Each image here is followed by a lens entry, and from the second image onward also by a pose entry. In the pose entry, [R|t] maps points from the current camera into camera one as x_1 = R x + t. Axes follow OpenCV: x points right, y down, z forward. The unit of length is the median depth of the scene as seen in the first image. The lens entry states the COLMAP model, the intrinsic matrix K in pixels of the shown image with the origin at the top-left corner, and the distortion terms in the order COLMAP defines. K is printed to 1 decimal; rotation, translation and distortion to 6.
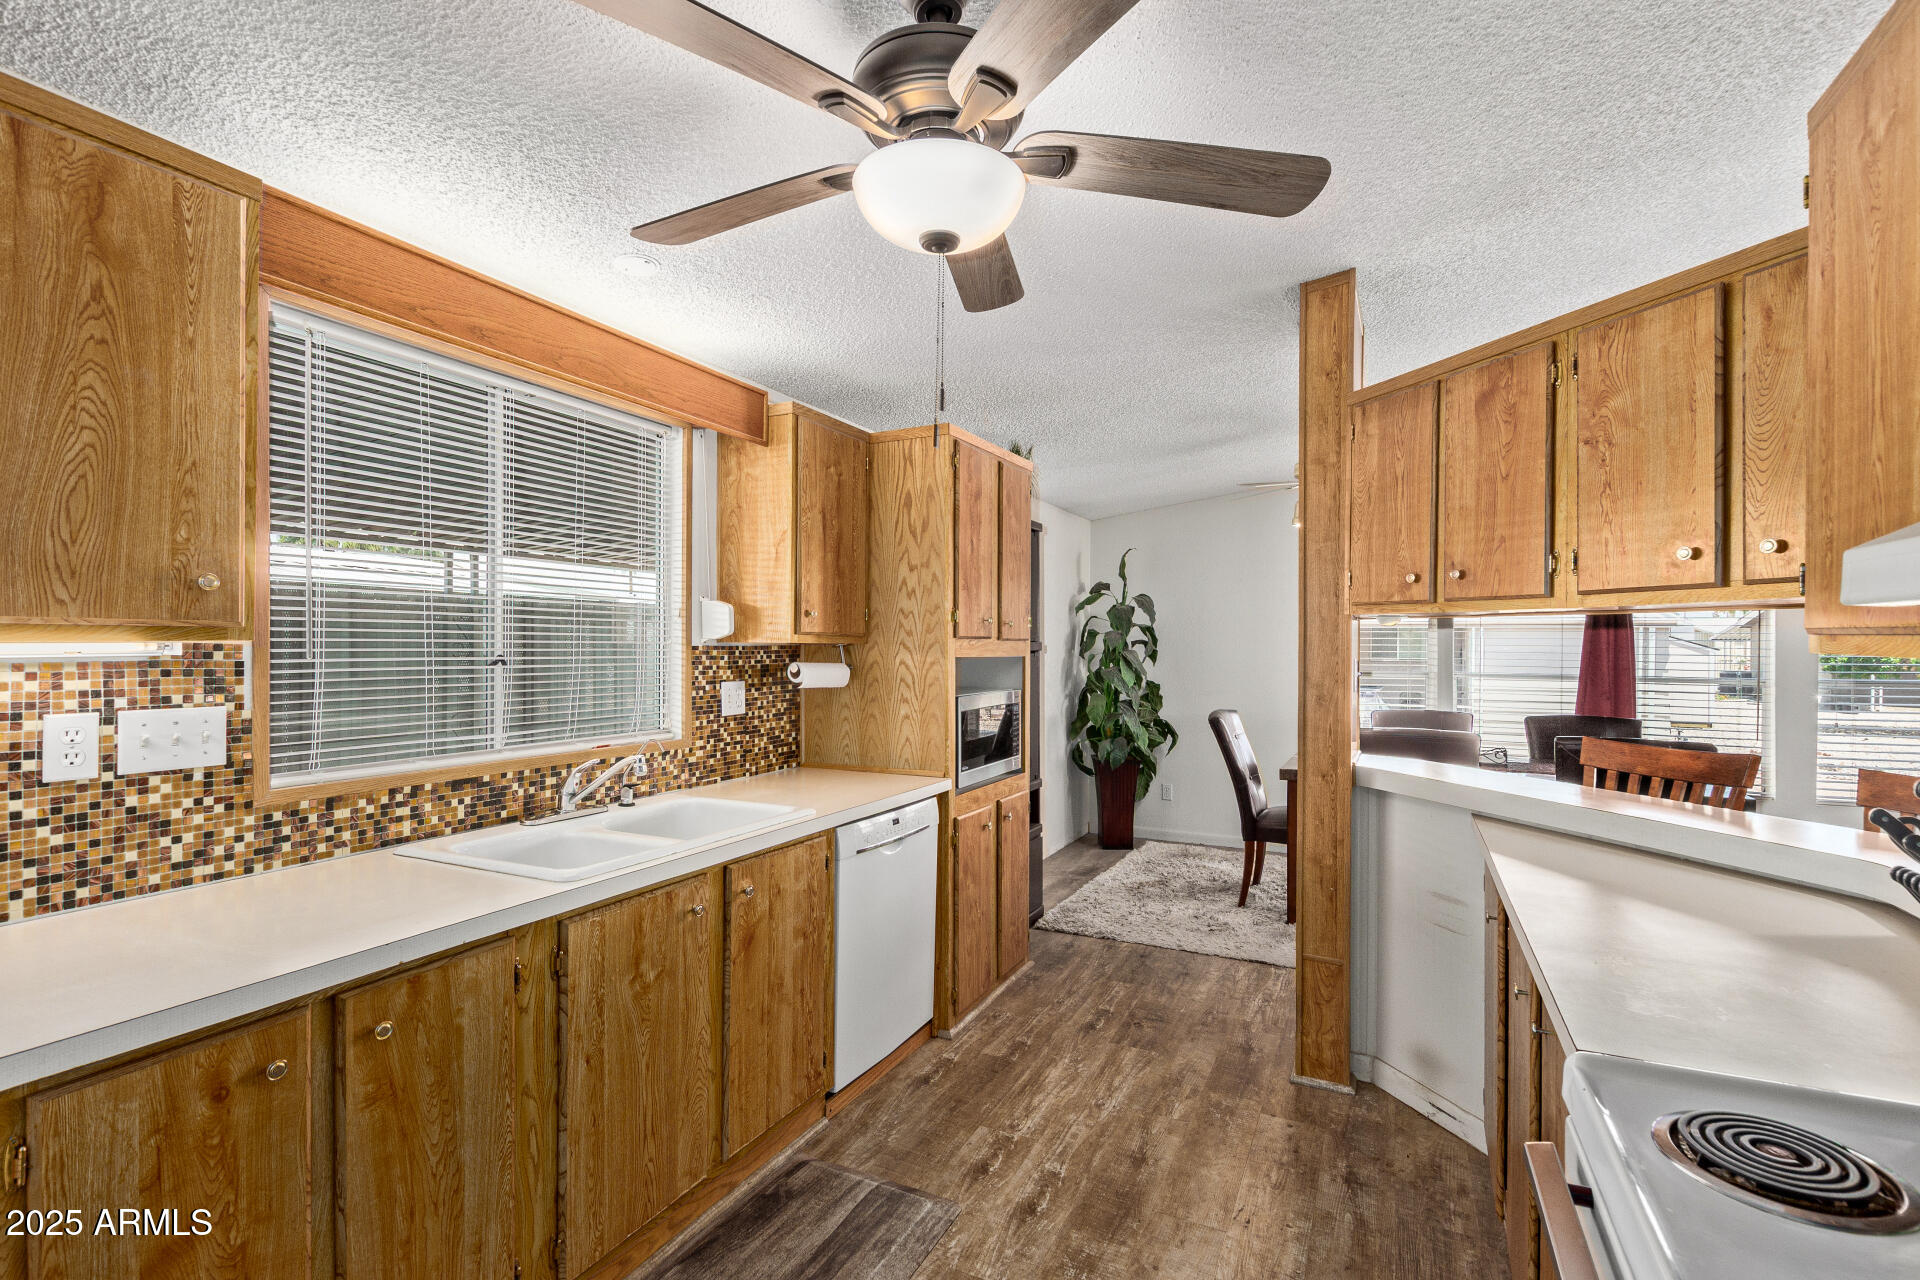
lens RADIAL K [[885.1, 0, 969.8], [0, 885.1, 644.8], [0, 0, 1]] dist [0.007721, -0.000818]
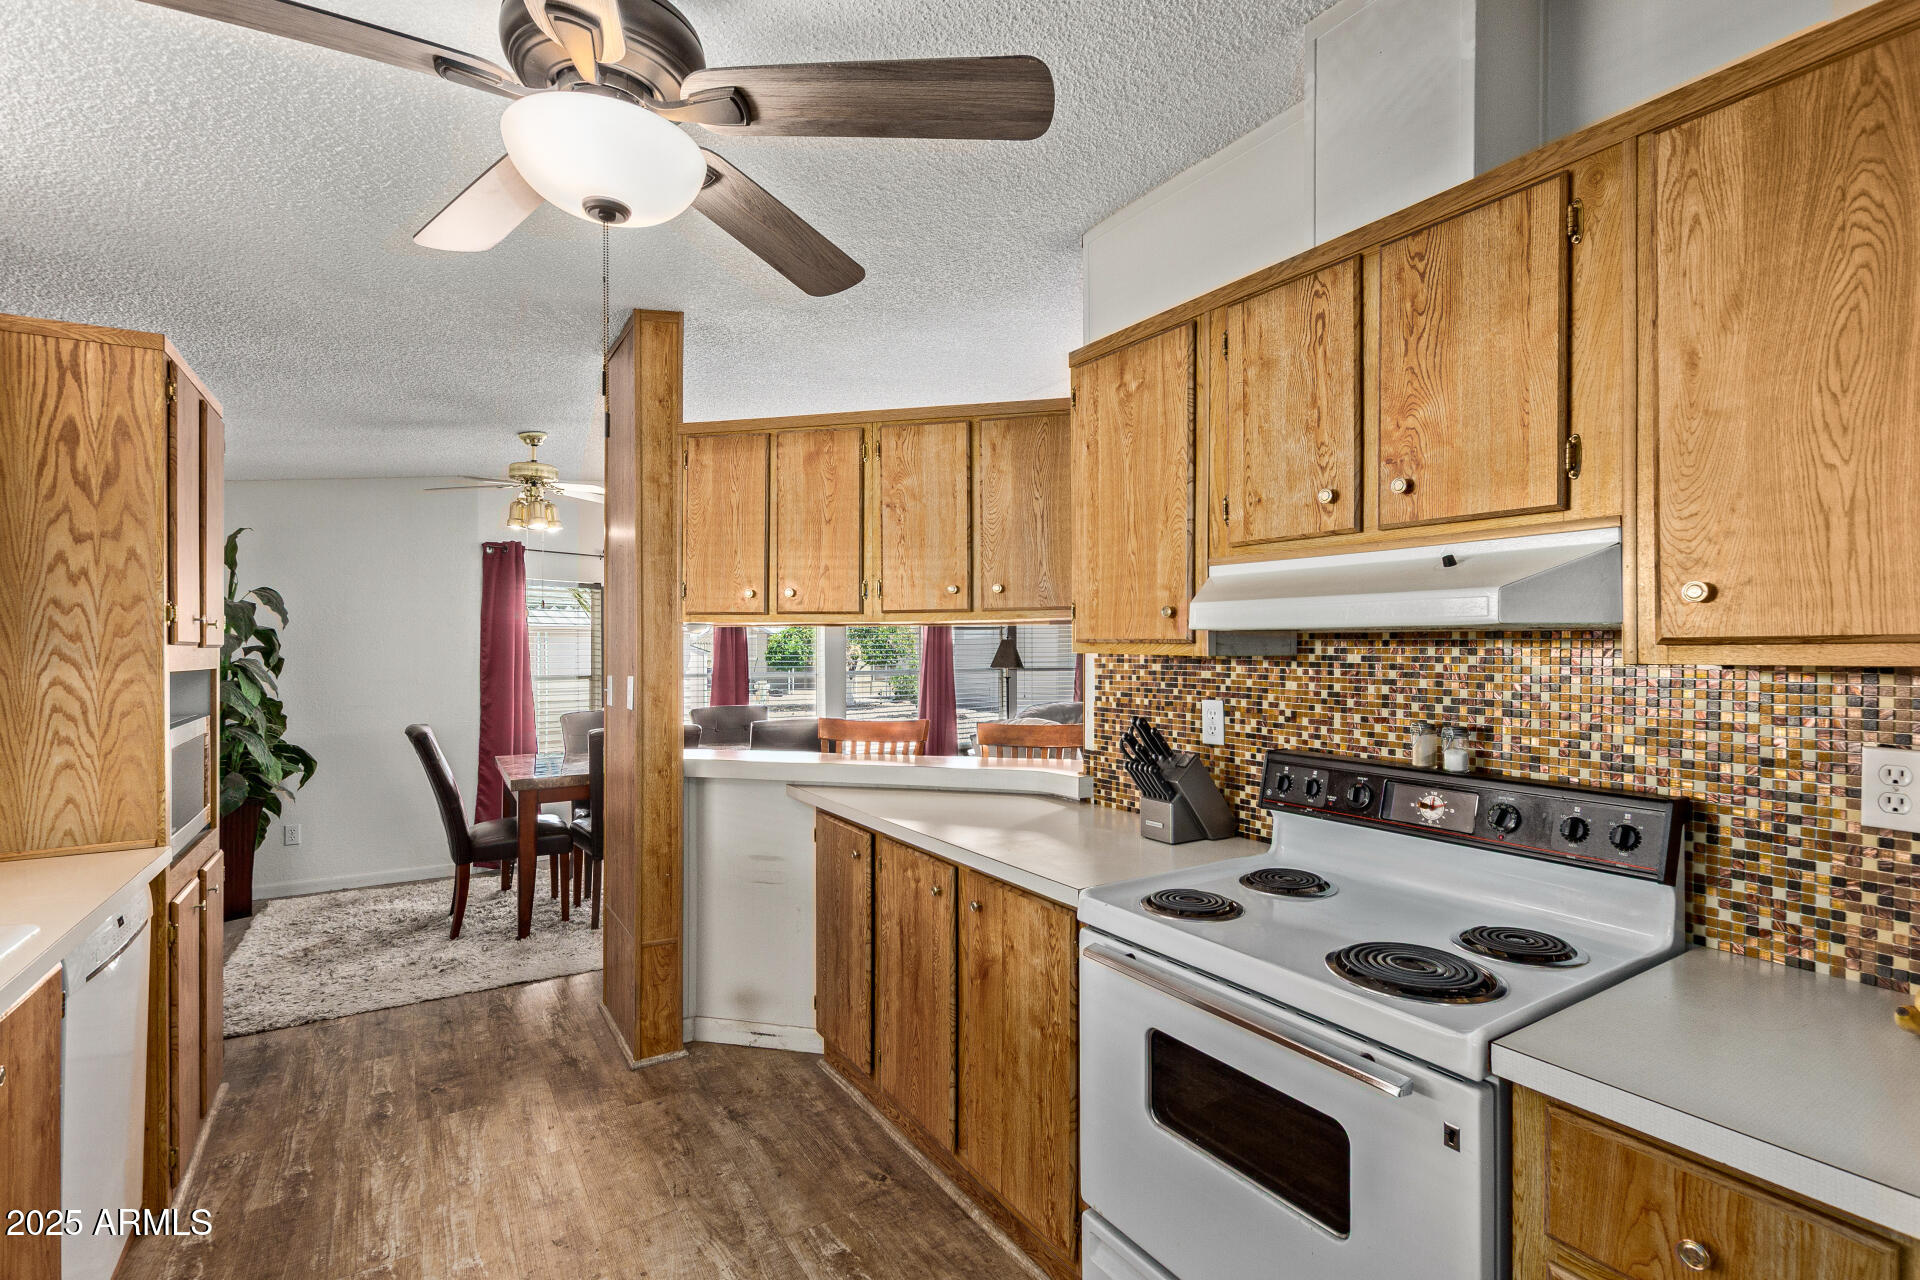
lens RADIAL K [[889.9, 0, 968.2], [0, 889.9, 638.1], [0, 0, 1]] dist [0.014389, -0.007960]
pose [[0.523658, 0.003875, 0.851920, -0.317656], [0.006919, 0.999937, -0.008801, -0.002204], [-0.851901, 0.010503, 0.523598, 0.106035]]
